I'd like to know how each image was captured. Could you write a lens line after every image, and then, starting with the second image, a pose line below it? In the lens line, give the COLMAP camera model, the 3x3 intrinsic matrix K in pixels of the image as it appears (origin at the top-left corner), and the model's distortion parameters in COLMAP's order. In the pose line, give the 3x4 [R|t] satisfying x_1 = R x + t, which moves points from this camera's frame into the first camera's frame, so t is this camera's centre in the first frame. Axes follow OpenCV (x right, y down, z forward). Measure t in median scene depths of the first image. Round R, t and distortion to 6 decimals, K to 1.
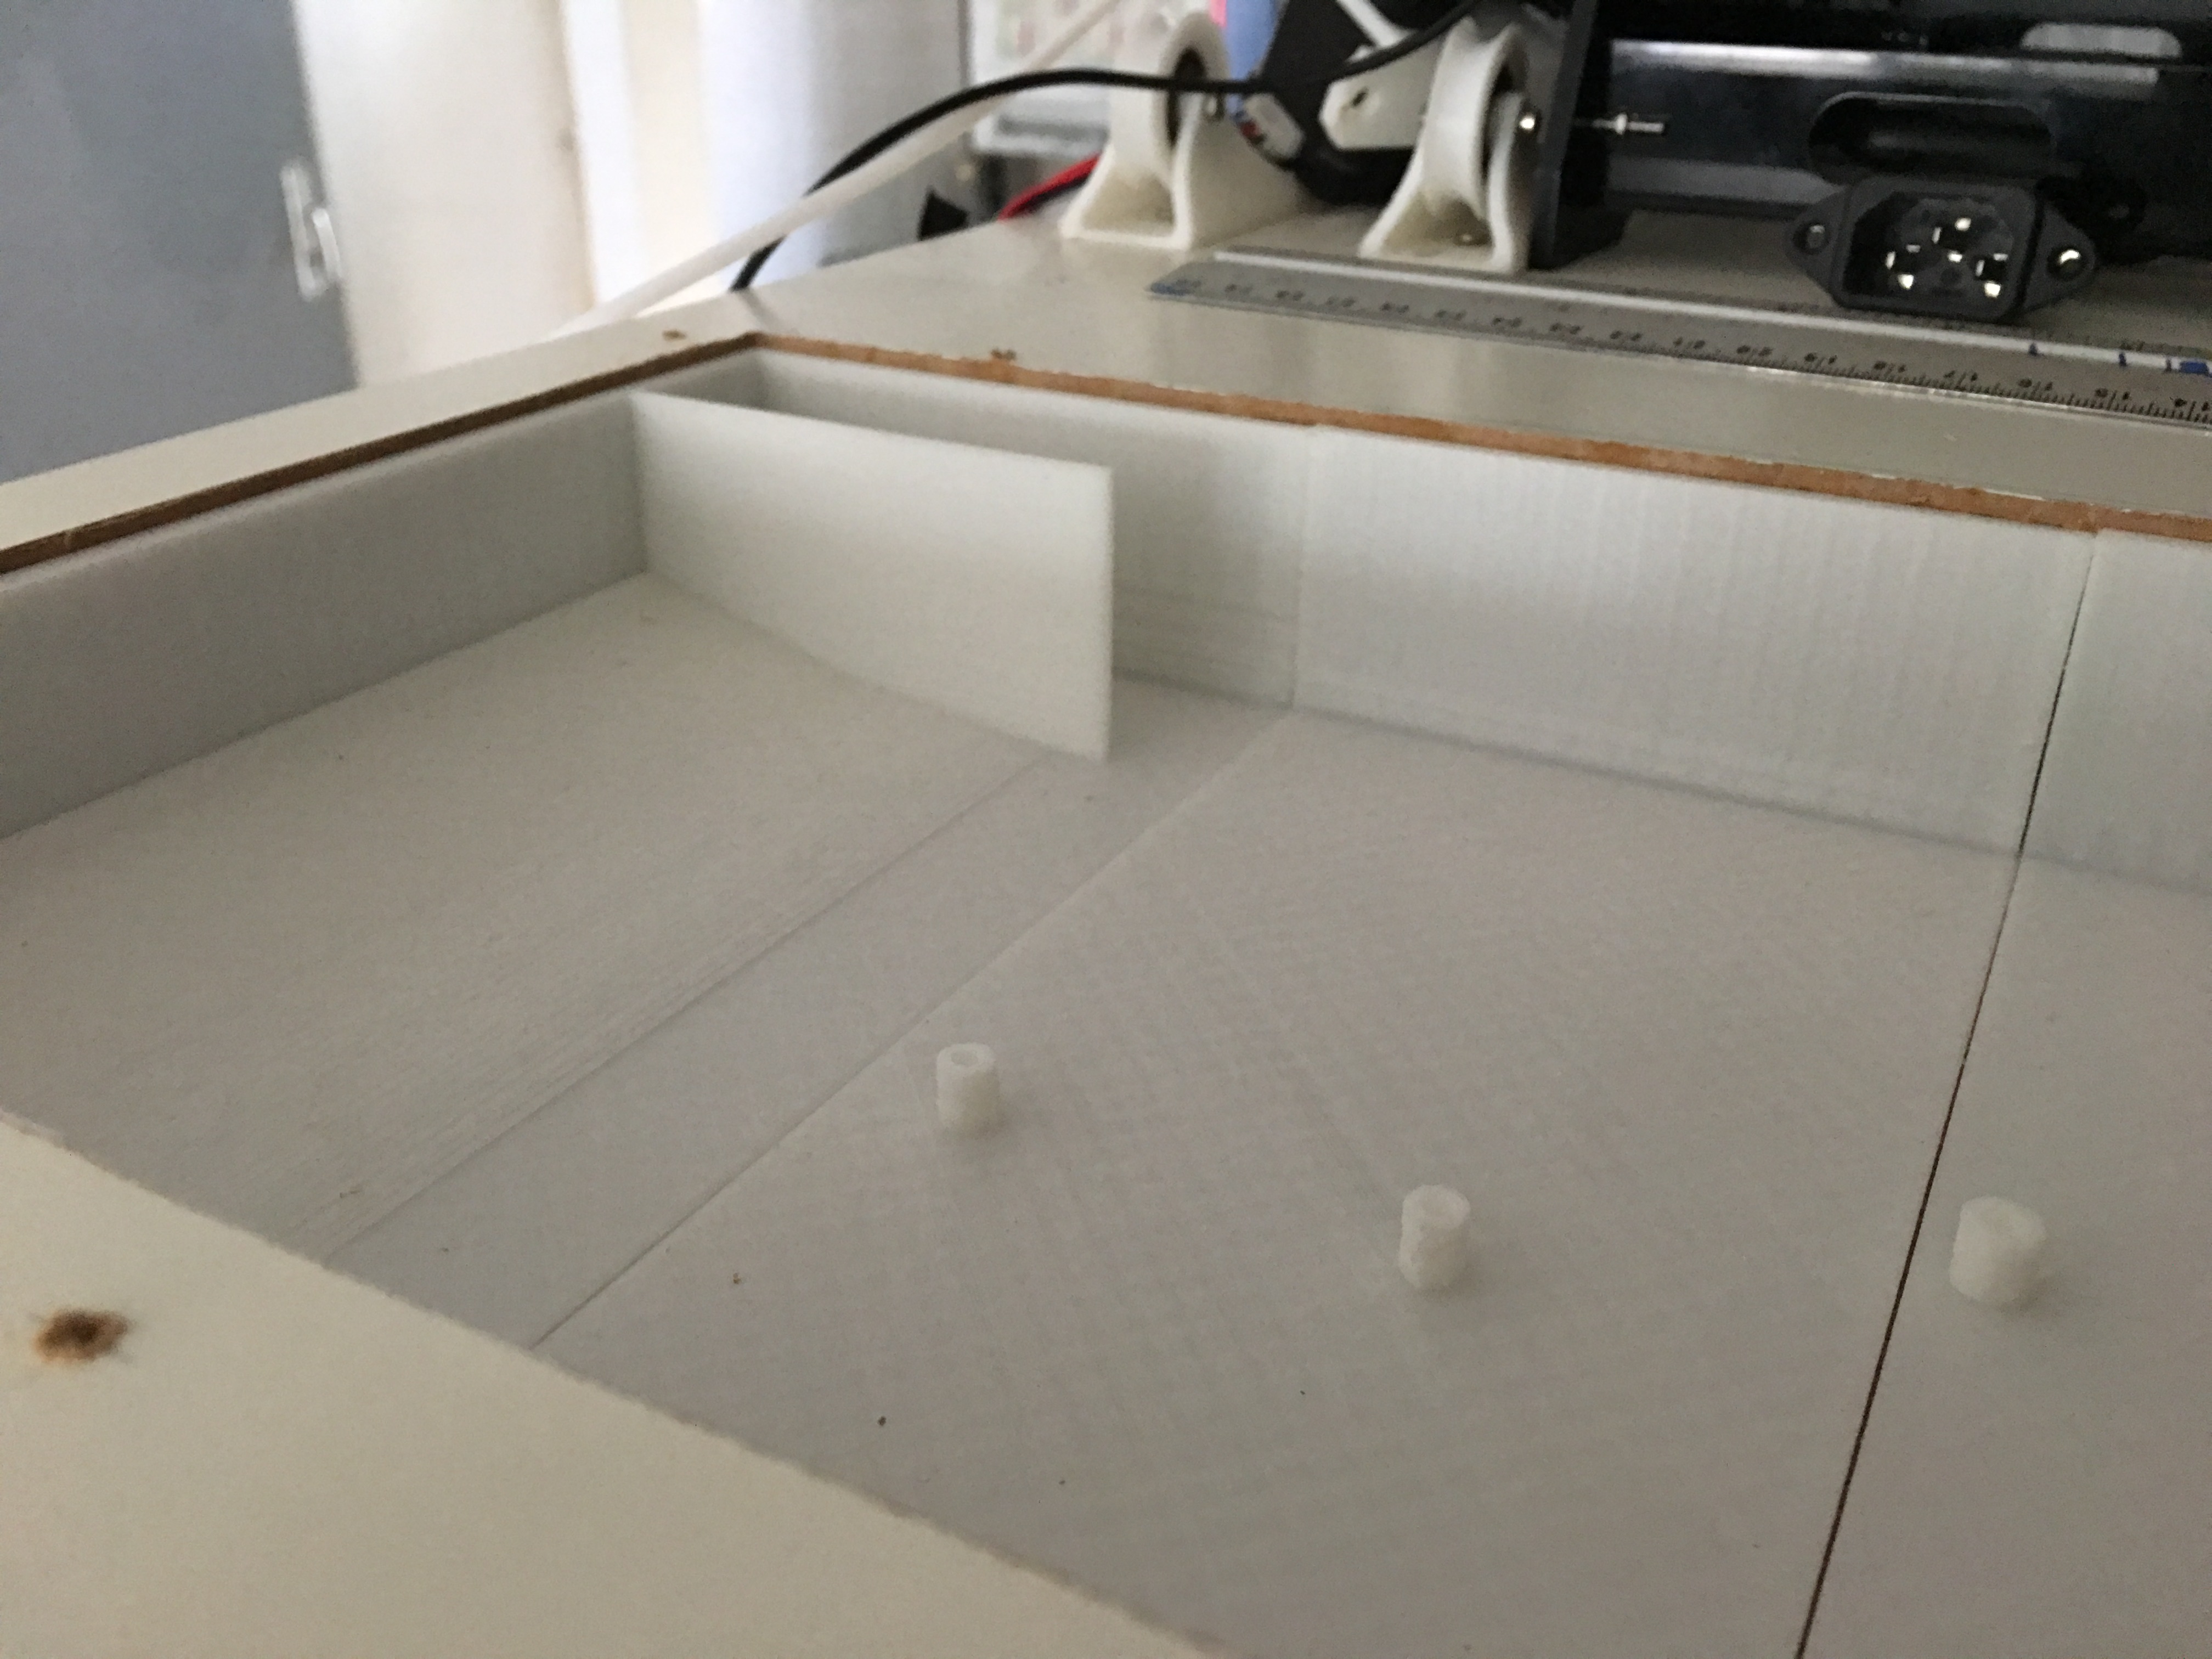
lens RADIAL K [[1915.6, 0, 1106.0], [0, 1915.6, 829.5], [0, 0, 1]] dist [0.081793, -0.143994]
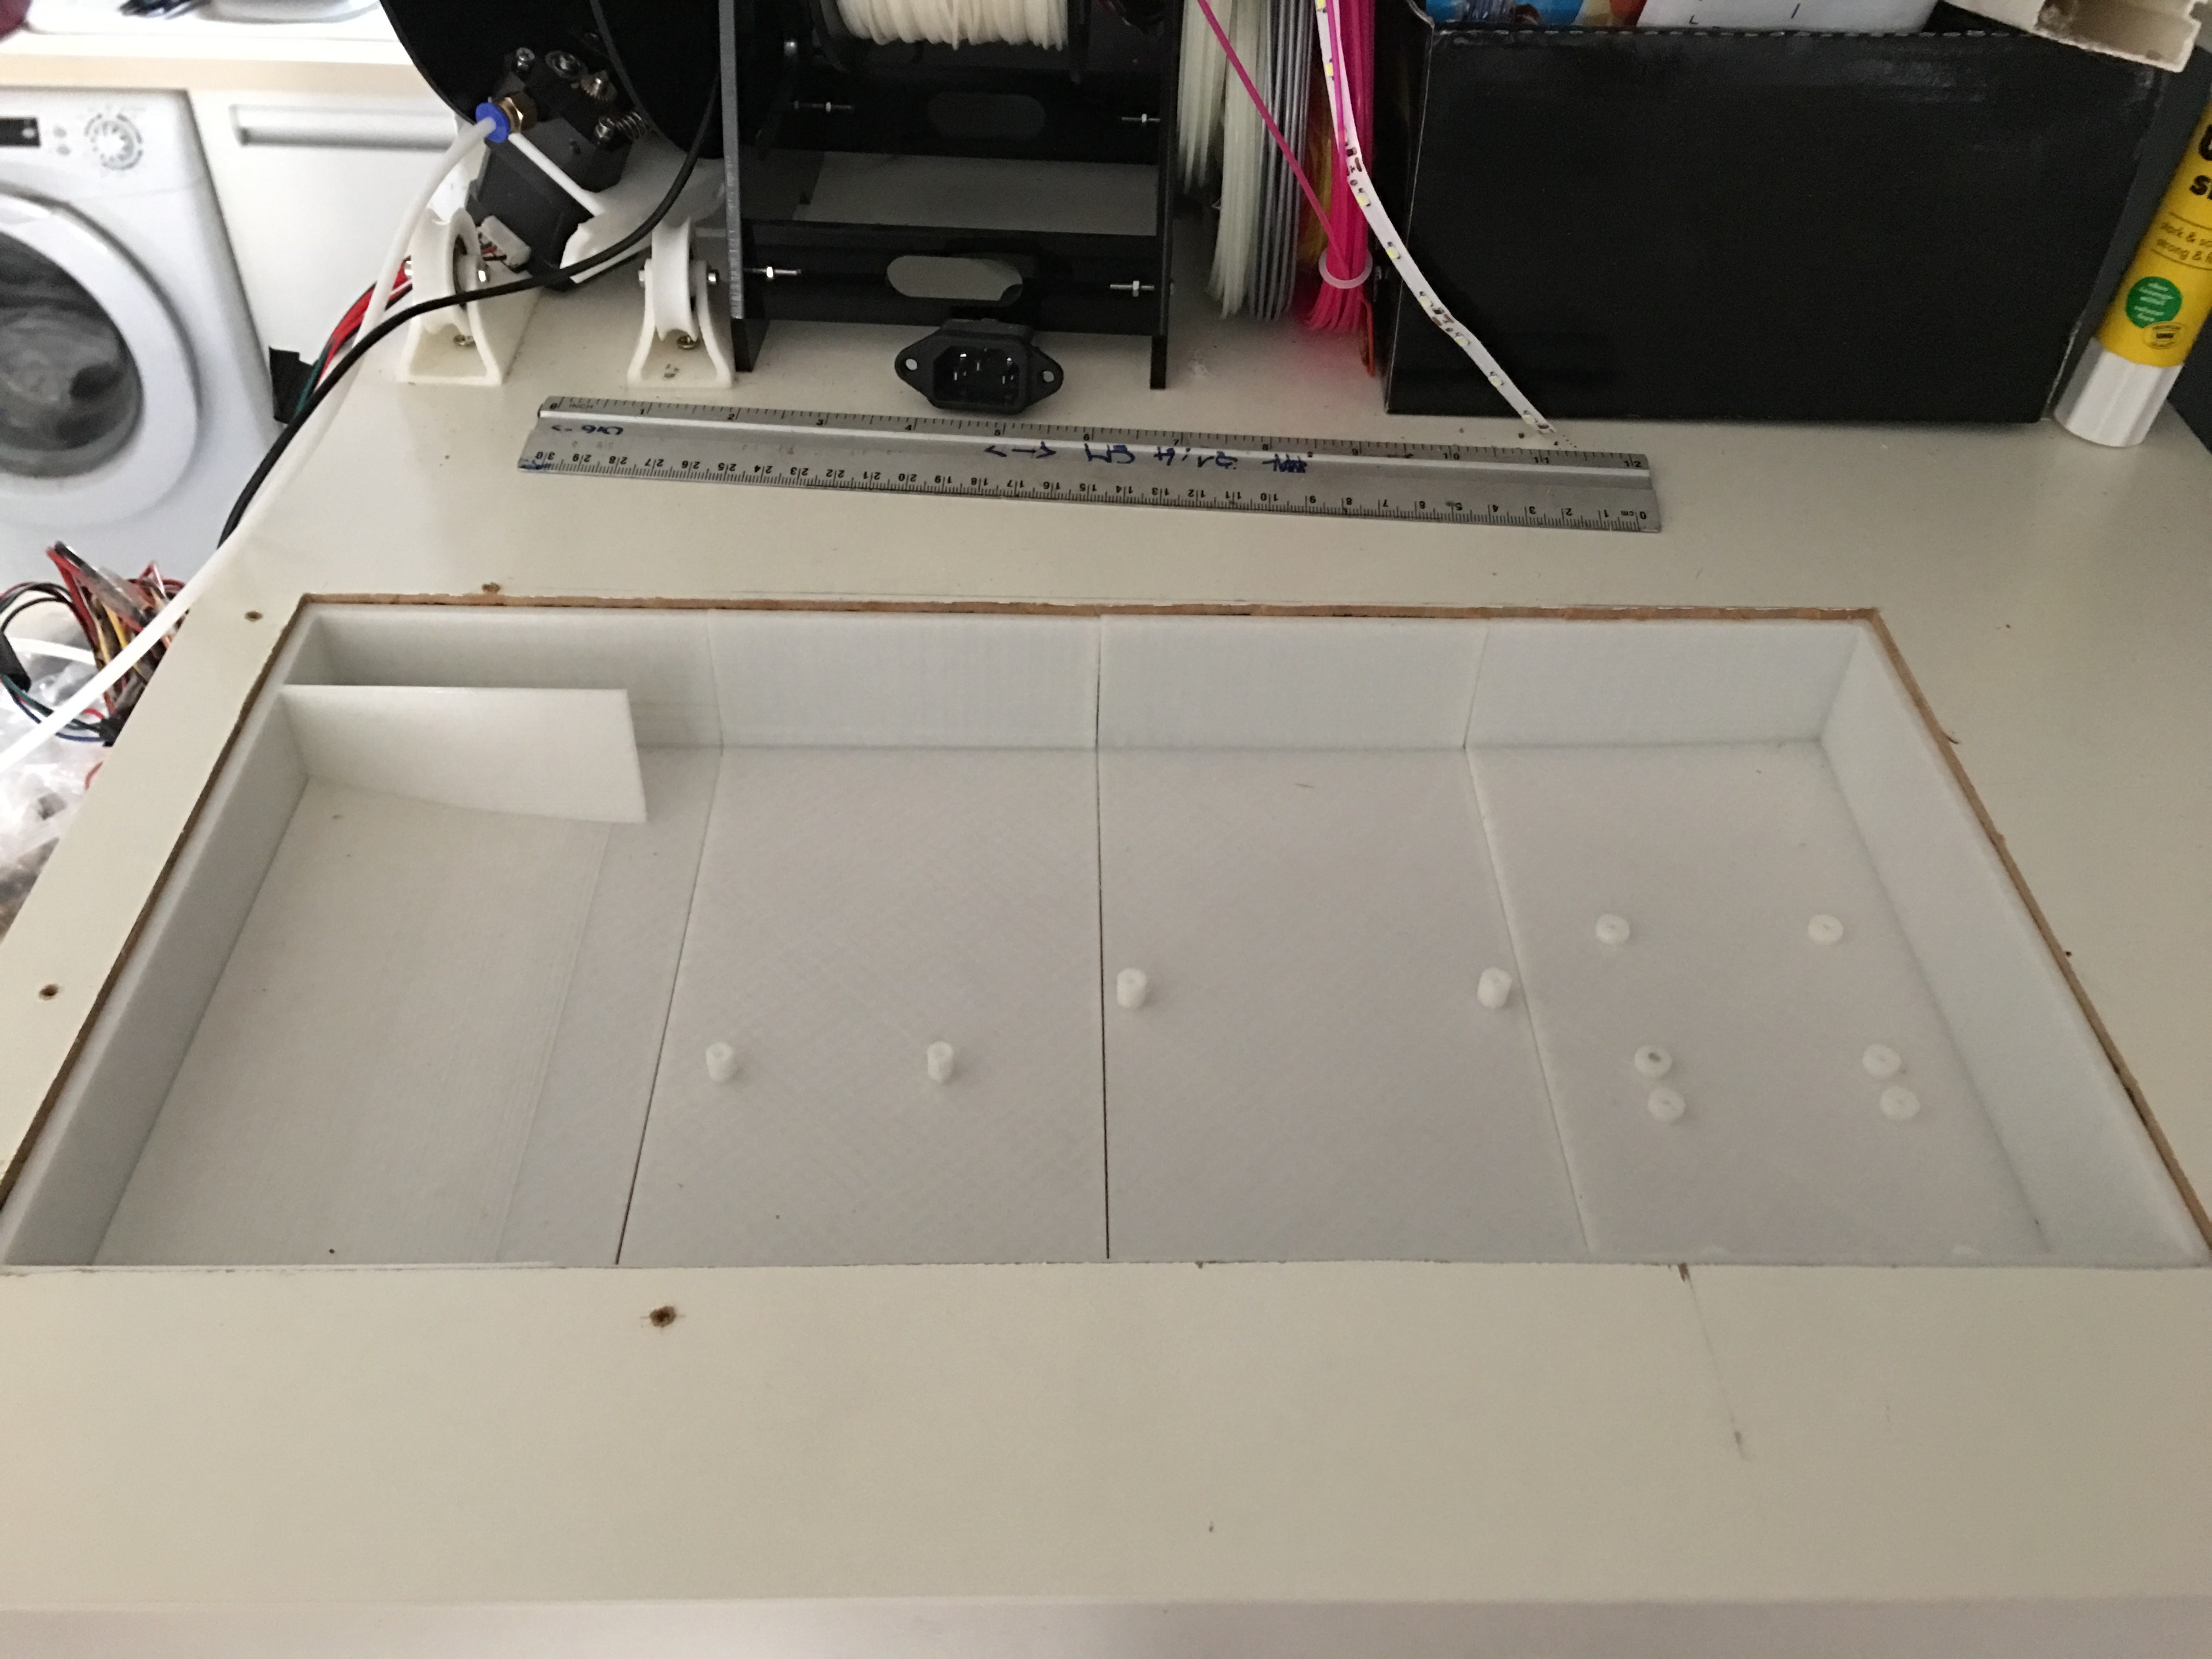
lens RADIAL K [[1915.6, 0, 1106.0], [0, 1915.6, 829.5], [0, 0, 1]] dist [0.081793, -0.143994]
pose [[0.867412, -0.324488, 0.377232, -0.287826], [0.198072, 0.920631, 0.336461, -0.509539], [-0.456469, -0.217131, 0.862838, -0.704811]]
